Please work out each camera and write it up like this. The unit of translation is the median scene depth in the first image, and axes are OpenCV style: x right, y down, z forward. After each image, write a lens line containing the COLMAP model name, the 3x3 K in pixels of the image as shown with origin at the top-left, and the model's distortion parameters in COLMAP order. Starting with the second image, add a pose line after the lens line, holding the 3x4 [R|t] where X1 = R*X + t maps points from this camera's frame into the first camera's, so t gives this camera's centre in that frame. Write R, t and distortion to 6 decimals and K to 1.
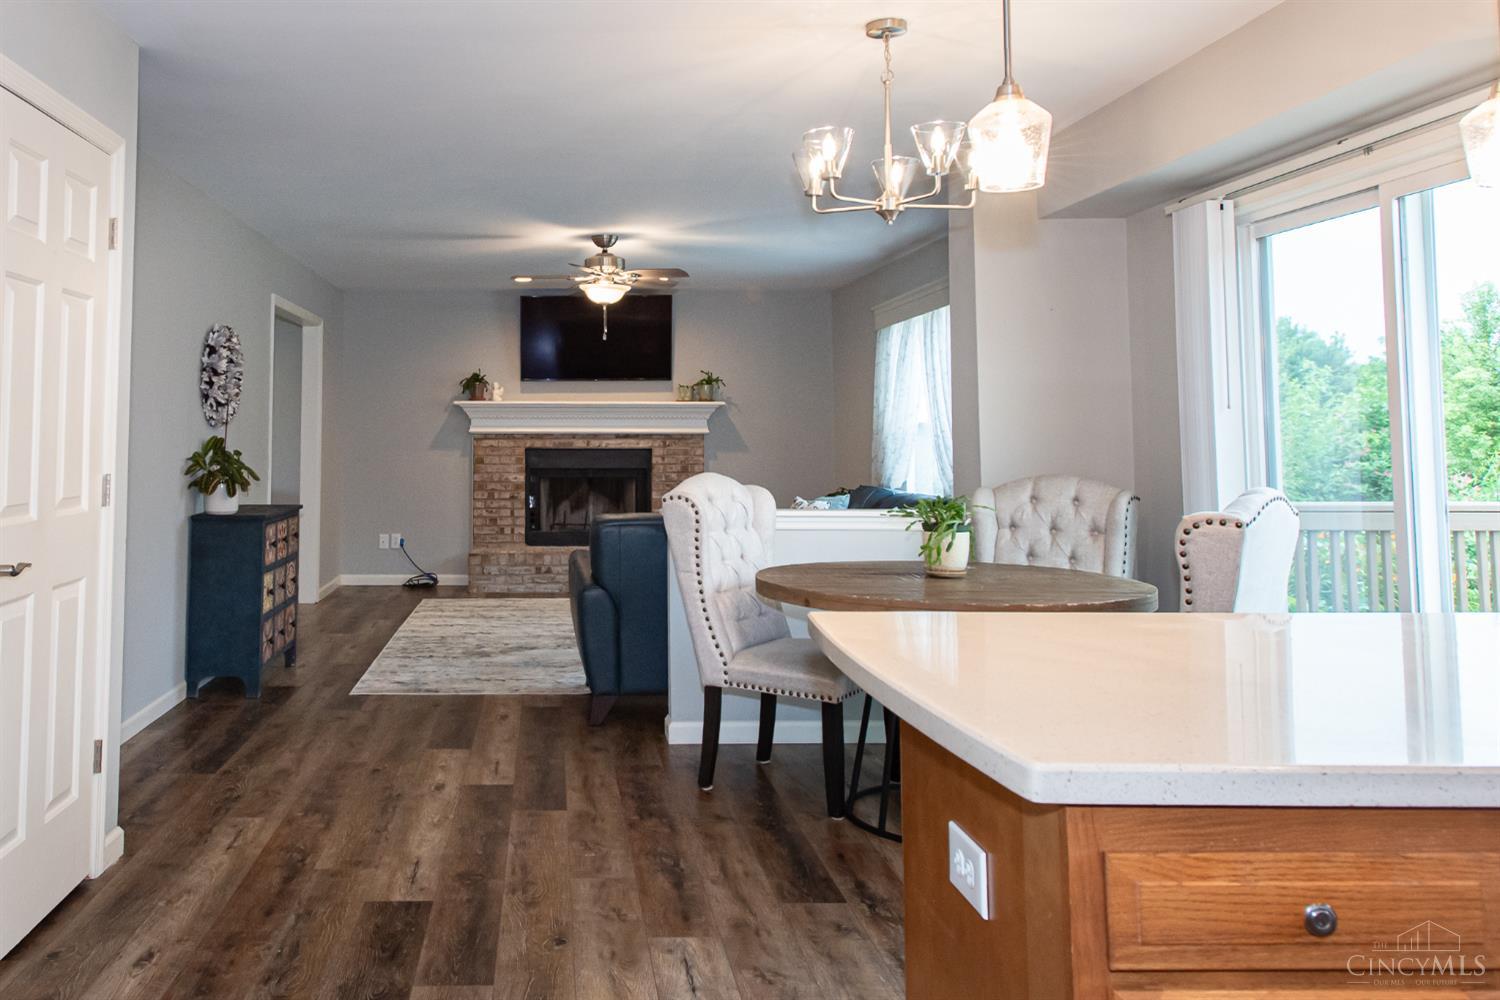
lens RADIAL K [[786.4, 0, 744.0], [0, 786.4, 424.2], [0, 0, 1]] dist [-0.000422, -0.000108]
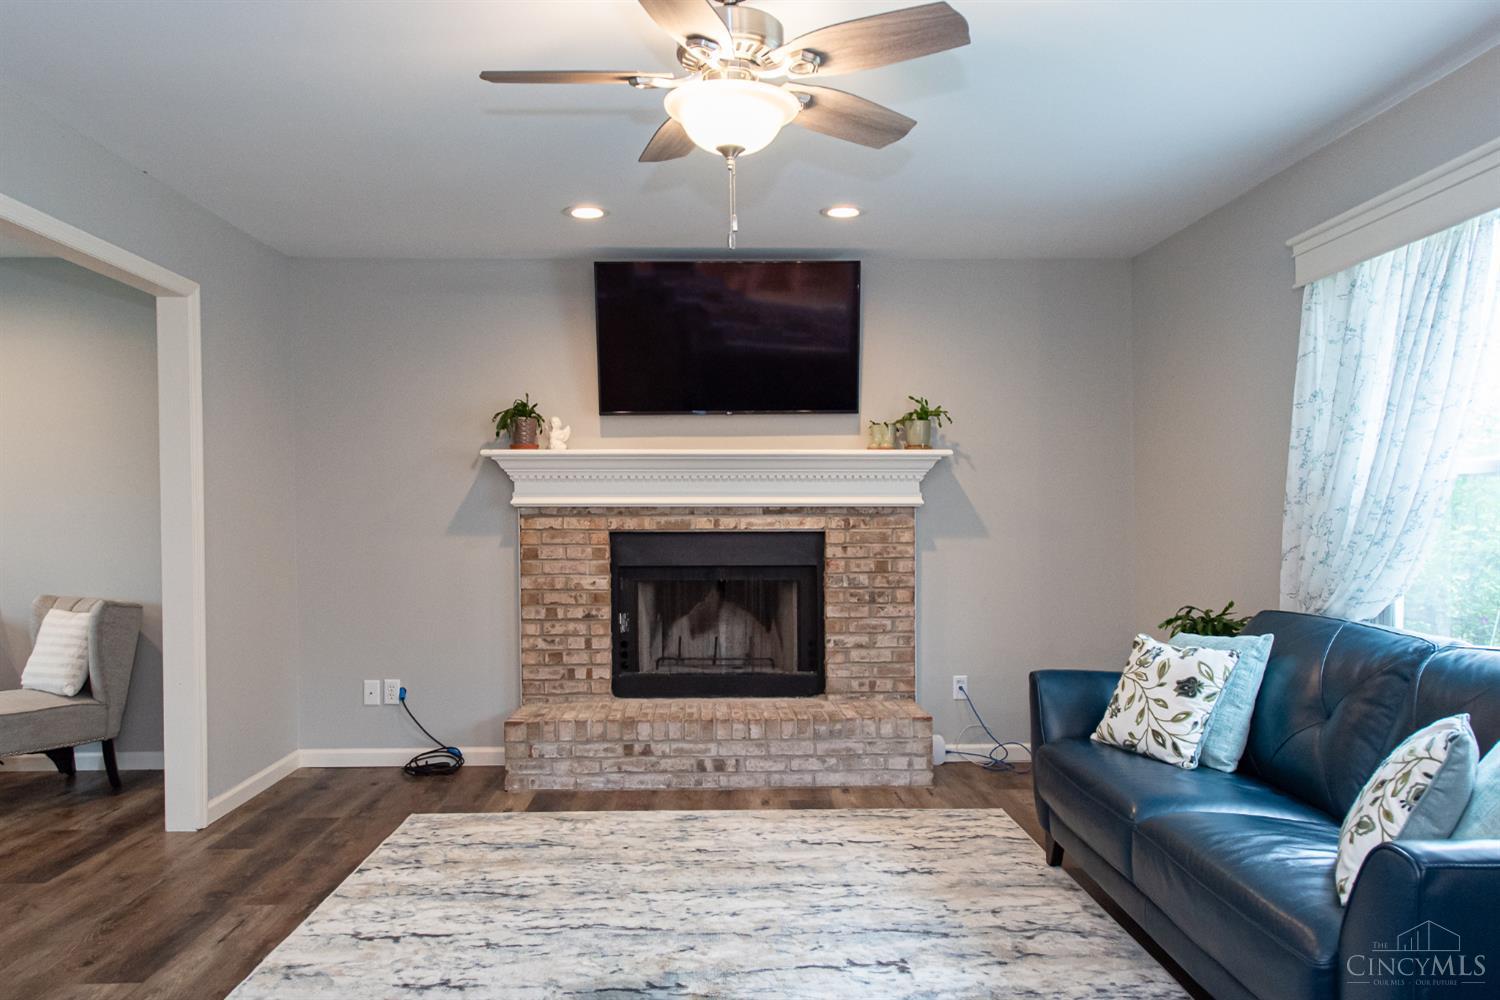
lens RADIAL K [[818.9, 0, 750.0], [0, 818.9, 500.0], [0, 0, 1]] dist [0.000114, -0.000067]
pose [[0.983510, -0.006366, -0.180743, -0.067440], [0.006428, 0.999979, -0.000241, 0.008033], [0.180740, -0.000925, 0.983530, 0.427765]]
